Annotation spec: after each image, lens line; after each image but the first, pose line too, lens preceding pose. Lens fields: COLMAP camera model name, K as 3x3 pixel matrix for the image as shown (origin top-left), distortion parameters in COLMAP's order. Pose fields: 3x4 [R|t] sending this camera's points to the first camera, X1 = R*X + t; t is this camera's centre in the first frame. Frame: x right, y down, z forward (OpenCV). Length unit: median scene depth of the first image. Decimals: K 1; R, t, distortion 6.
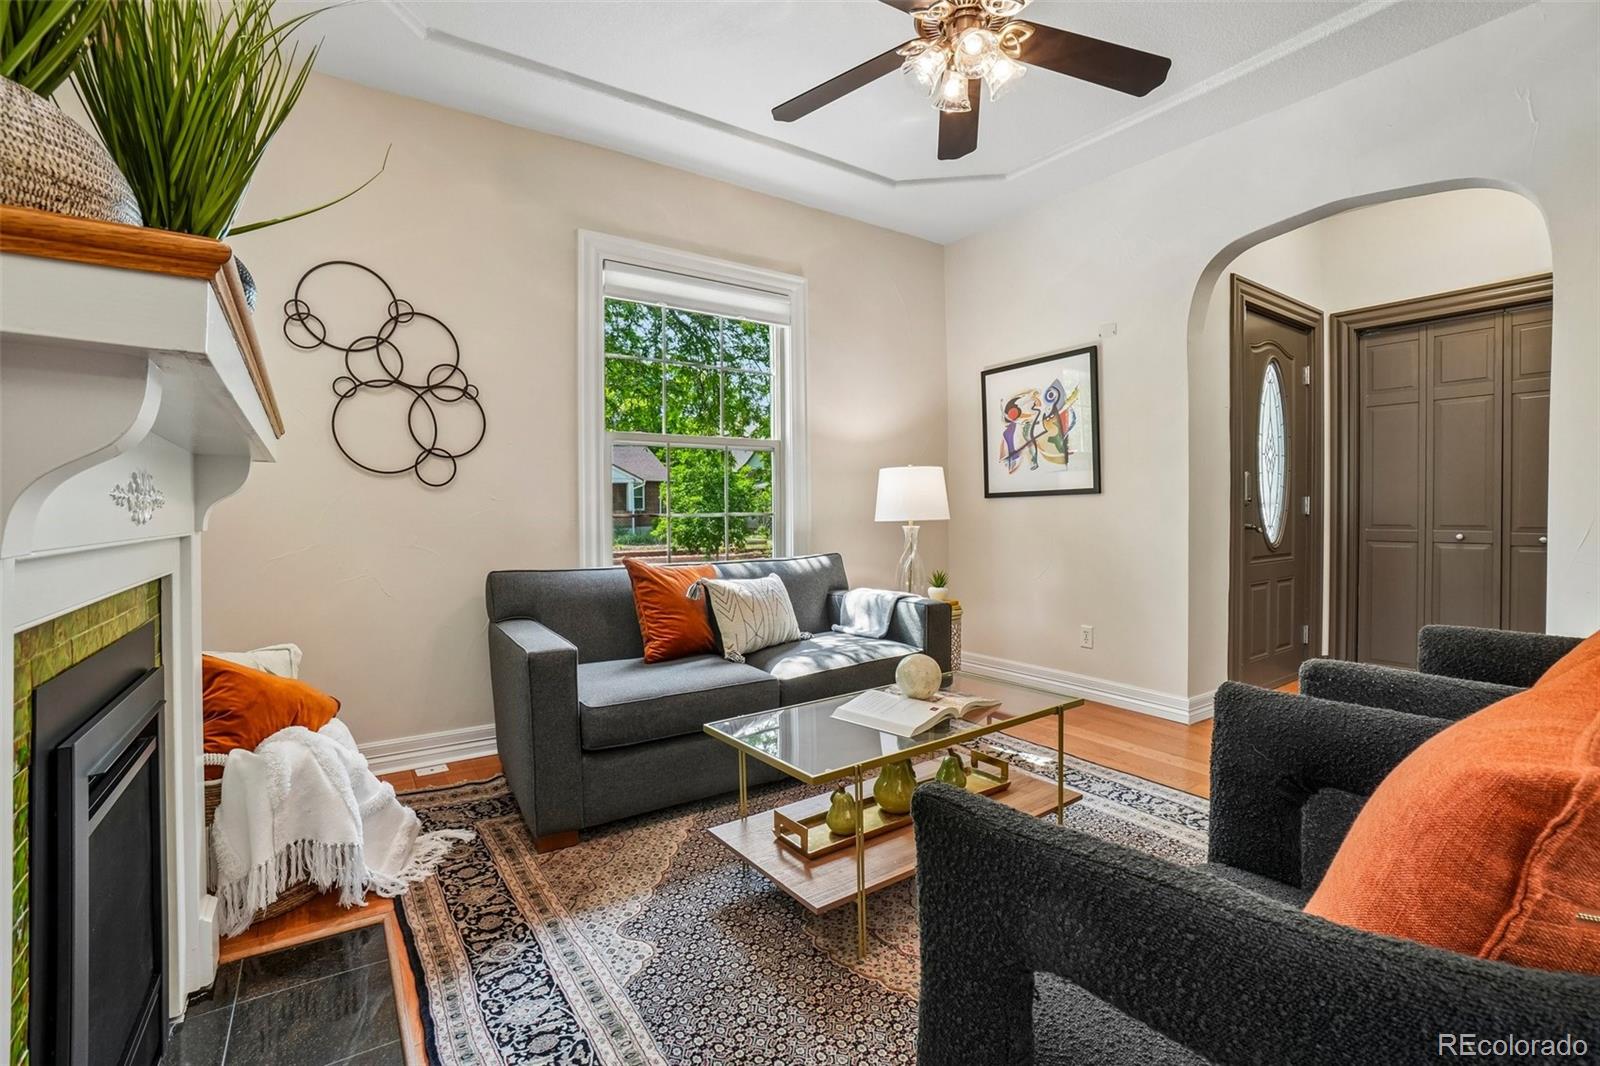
lens RADIAL K [[718.5, 0, 789.8], [0, 718.5, 518.4], [0, 0, 1]] dist [-0.035802, 0.007066]
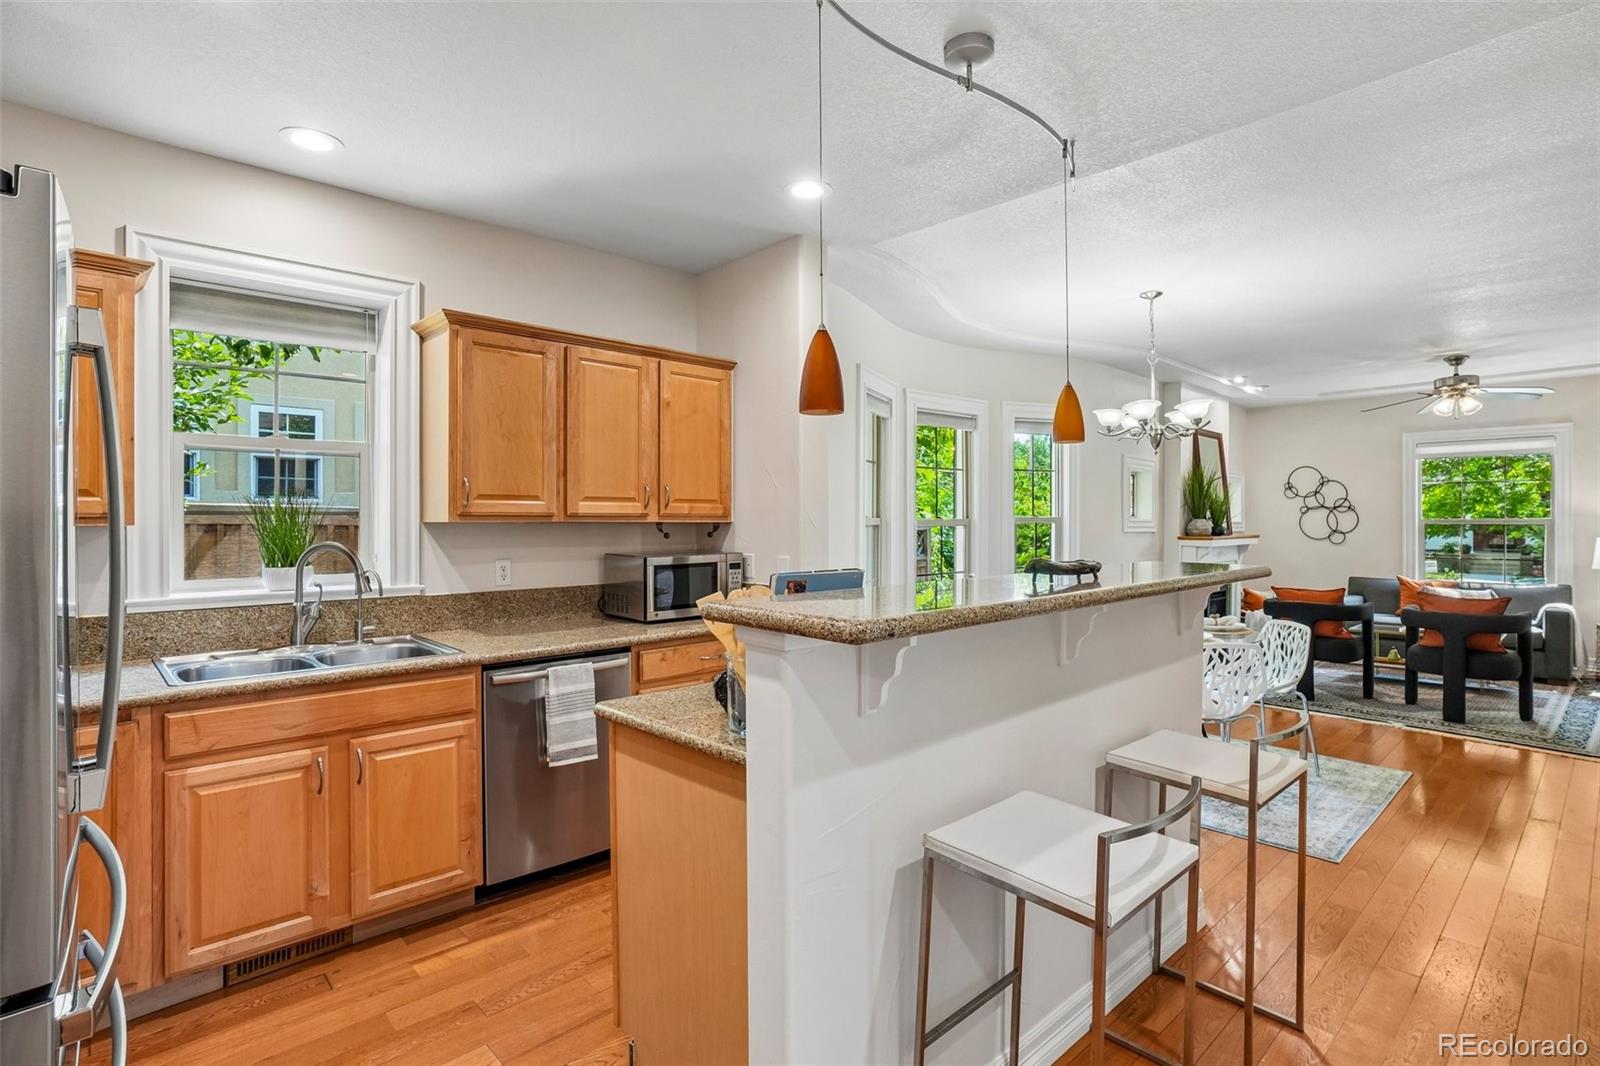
lens RADIAL K [[778.6, 0, 804.0], [0, 778.6, 525.3], [0, 0, 1]] dist [-0.013917, 0.000639]
pose [[0.171925, 0.006181, -0.985091, 2.049305], [-0.009617, 0.999943, 0.004595, -0.110365], [0.985063, 0.008684, 0.171974, -1.497825]]
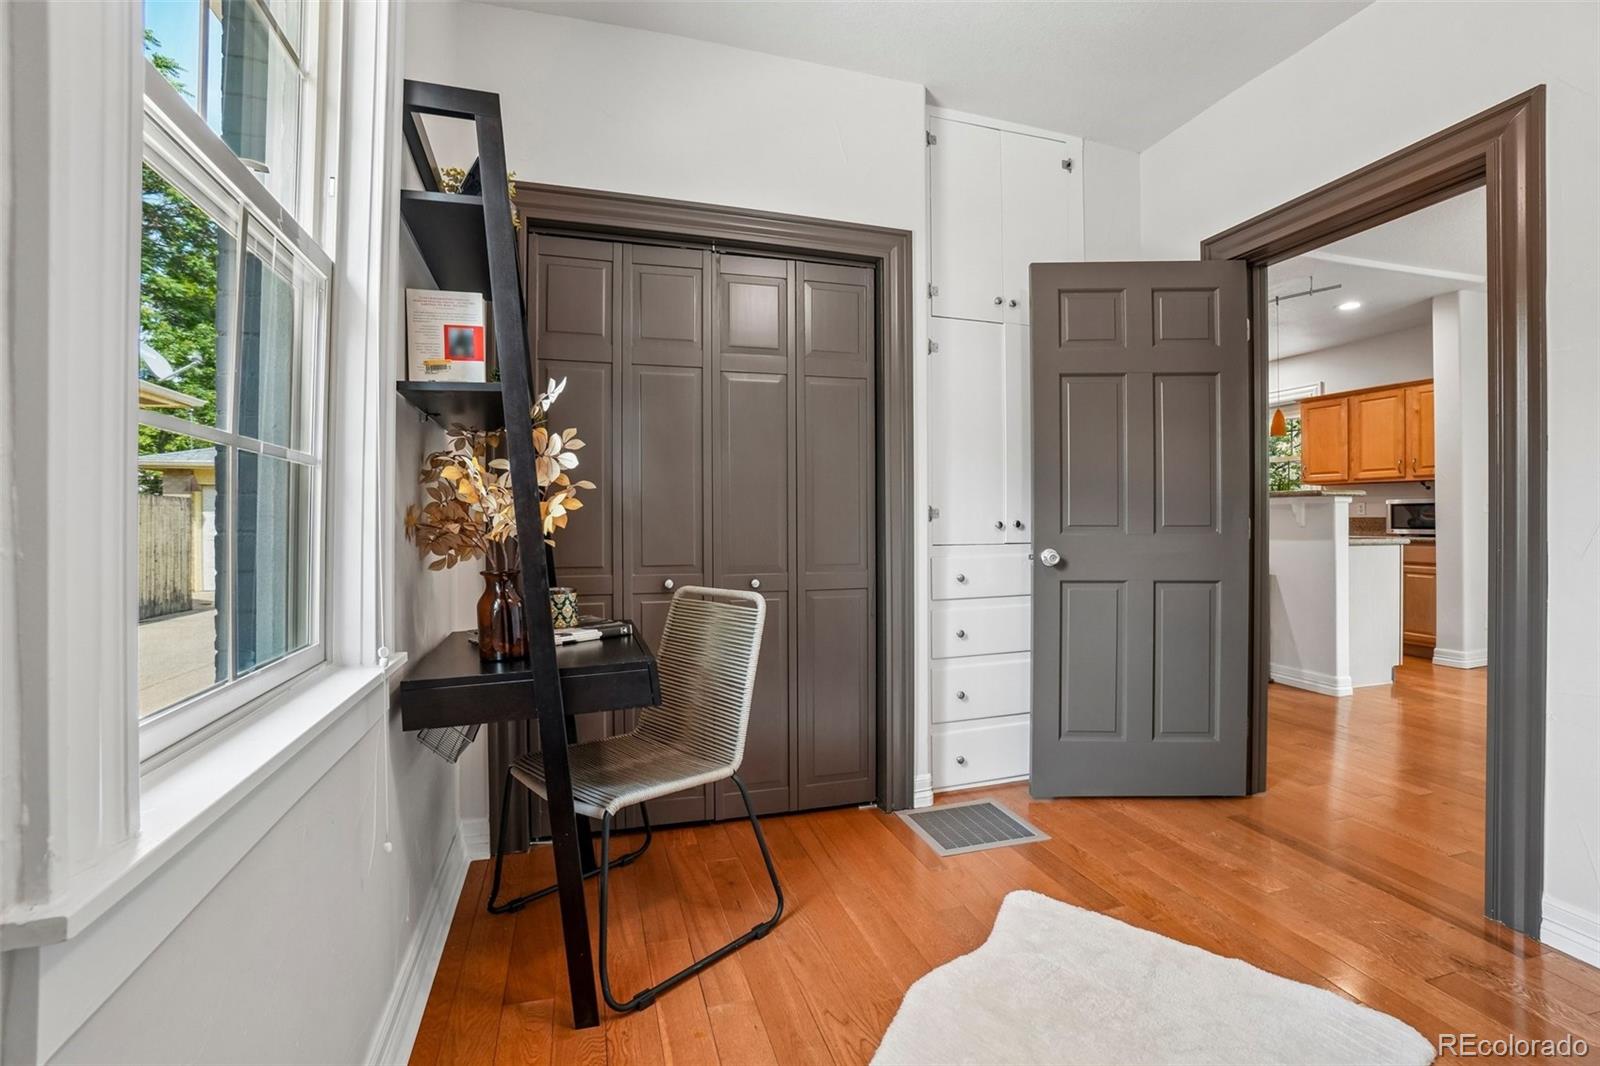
lens RADIAL K [[718.5, 0, 786.1], [0, 718.5, 521.2], [0, 0, 1]] dist [-0.035802, 0.007066]
pose [[-0.958868, -0.000406, 0.283852, 1.911903], [0.003741, 0.999894, 0.014066, -0.026528], [-0.283828, 0.014549, -0.958765, 0.883033]]
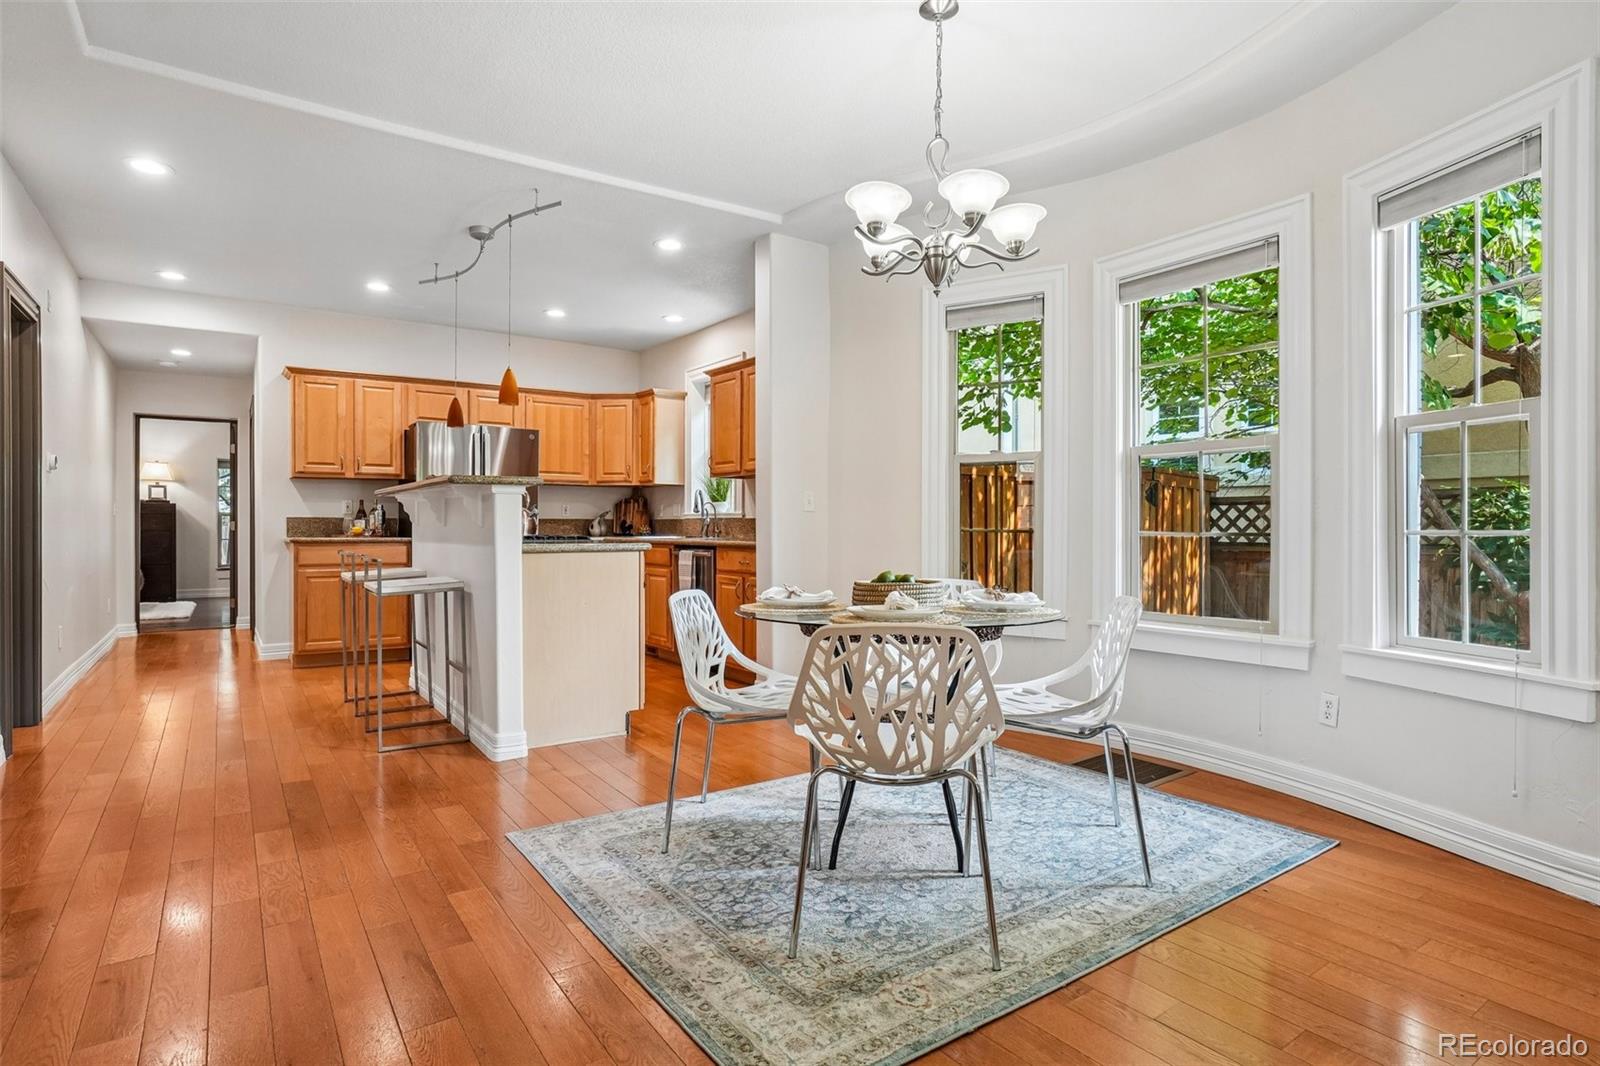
lens RADIAL K [[829.2, 0, 778.2], [0, 829.2, 535.6], [0, 0, 1]] dist [-0.003483, -0.000003]
pose [[-0.999729, -0.002689, -0.023119, 0.834622], [-0.003288, 0.999659, 0.025889, -0.011233], [0.023042, 0.025958, -0.999397, 0.397436]]
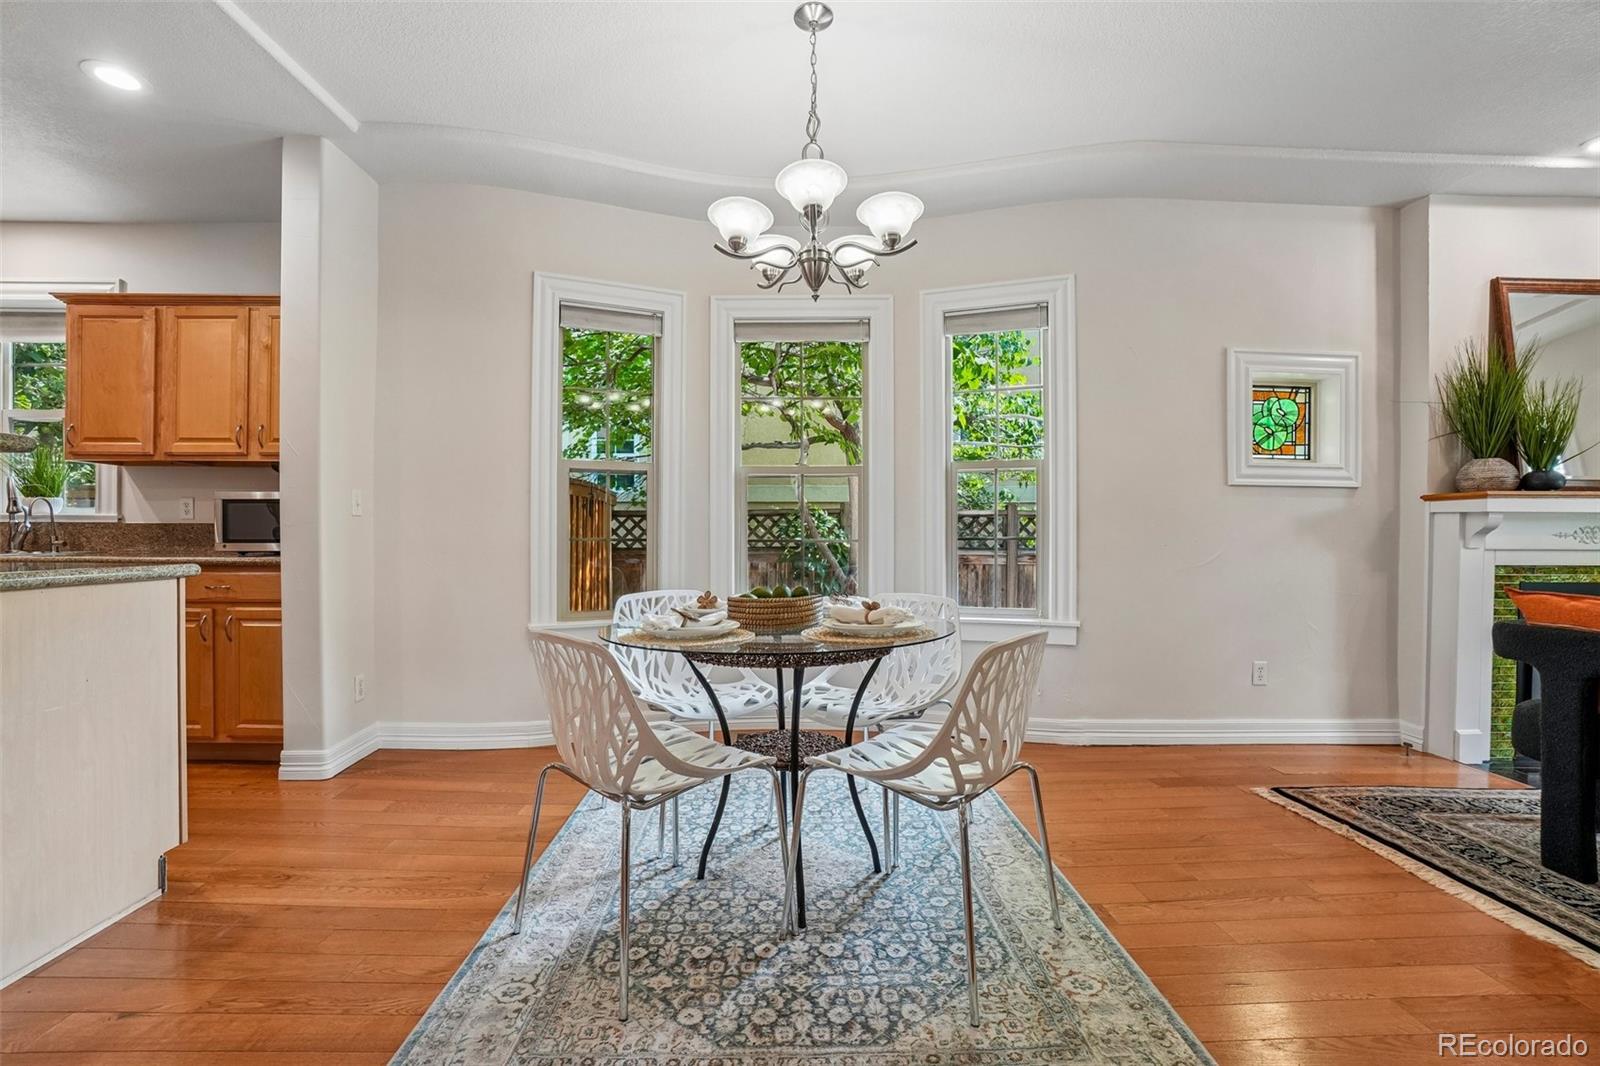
lens RADIAL K [[718.5, 0, 796.9], [0, 718.5, 530.8], [0, 0, 1]] dist [-0.035802, 0.007066]
pose [[-0.530063, -0.005749, -0.847939, 1.305022], [-0.011253, 0.999937, 0.000254, -0.000873], [0.847884, 0.009676, -0.530094, -0.116783]]
